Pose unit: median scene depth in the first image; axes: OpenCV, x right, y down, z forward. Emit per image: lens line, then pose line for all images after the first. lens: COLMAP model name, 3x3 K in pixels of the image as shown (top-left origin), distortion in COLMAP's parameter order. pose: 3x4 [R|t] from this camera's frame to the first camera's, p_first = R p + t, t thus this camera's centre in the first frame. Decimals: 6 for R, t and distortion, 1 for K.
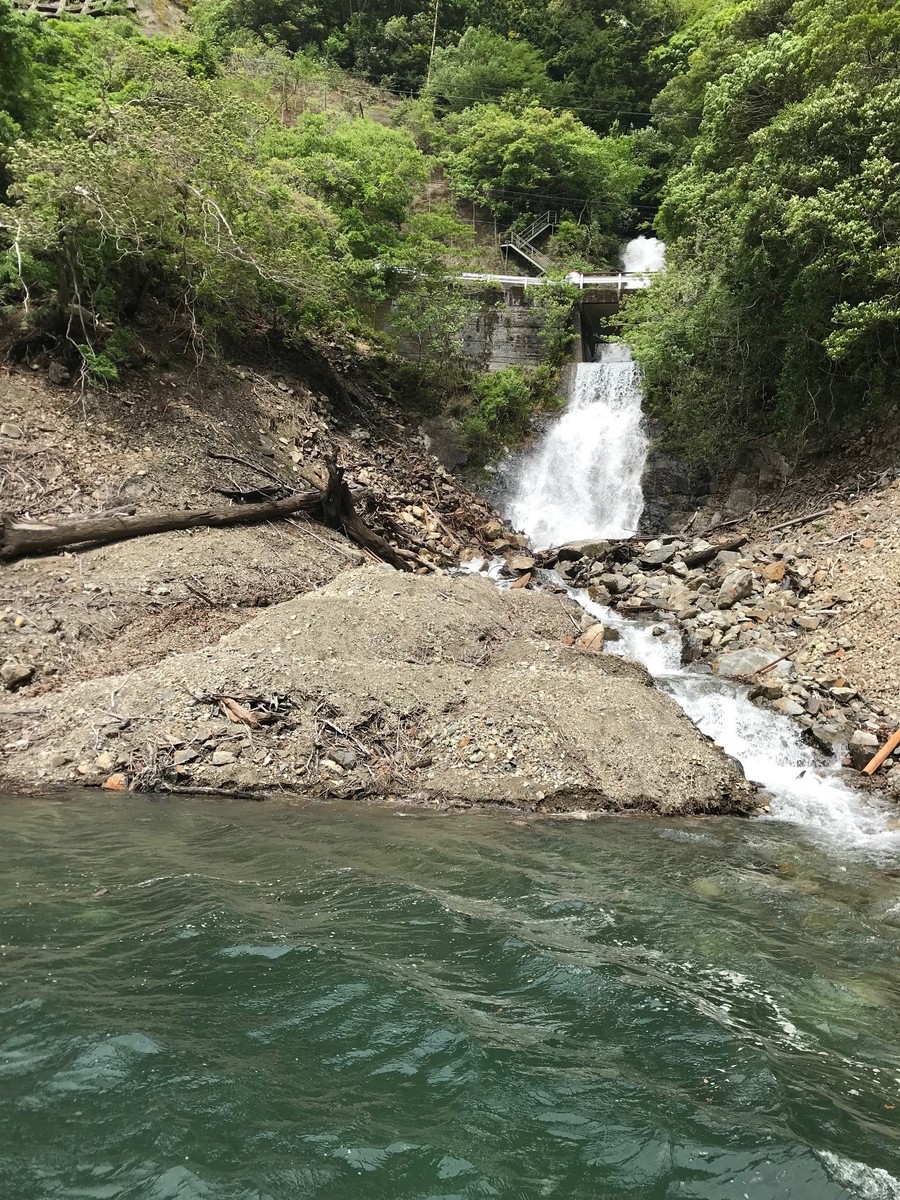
lens RADIAL K [[980.7, 0, 450.0], [0, 980.7, 600.0], [0, 0, 1]] dist [0.063480, -0.093253]
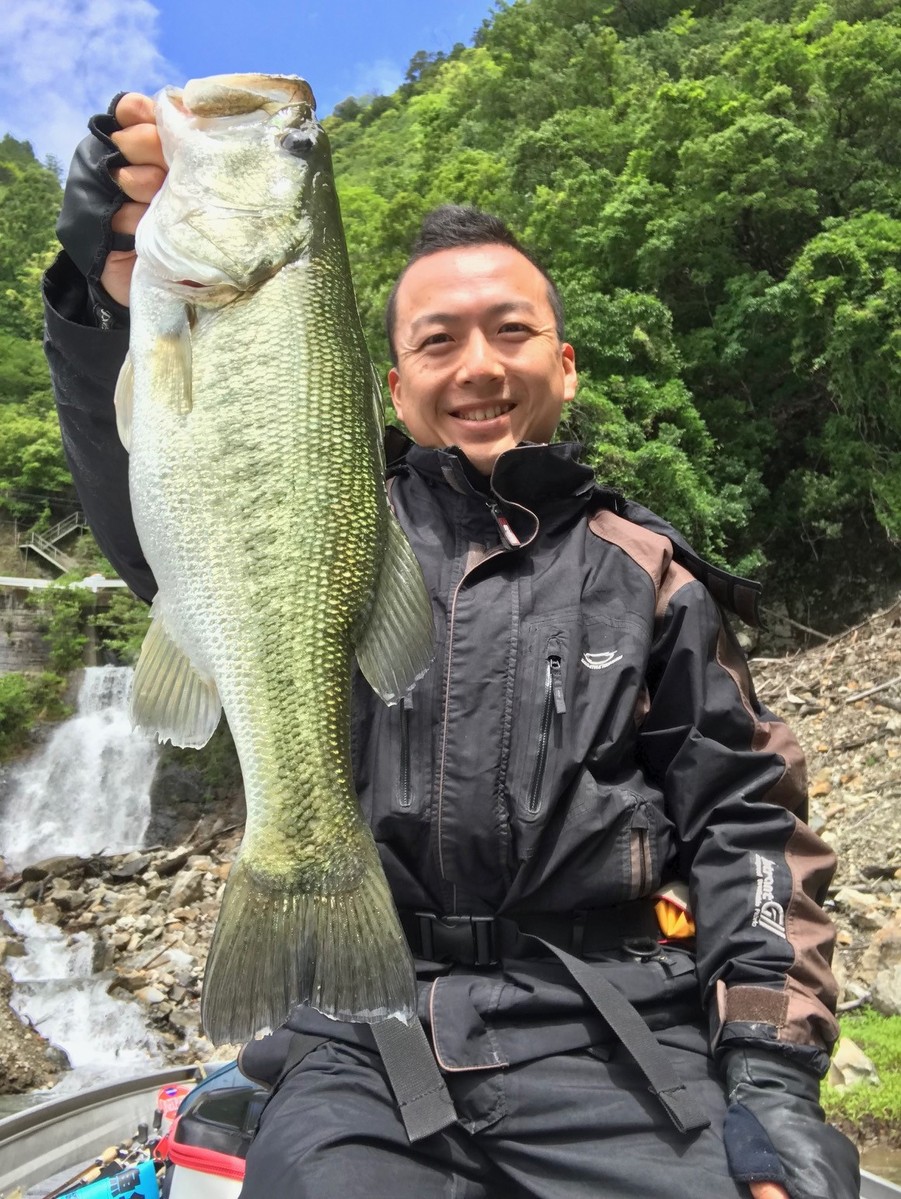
lens RADIAL K [[1128.6, 0, 442.4], [0, 1128.6, 627.8], [0, 0, 1]] dist [0.163746, -0.343989]
pose [[0.941212, -0.000742, 0.337816, 0.081627], [0.091821, 0.962912, -0.253712, 0.025610], [-0.325099, 0.269815, 0.906372, -0.091566]]
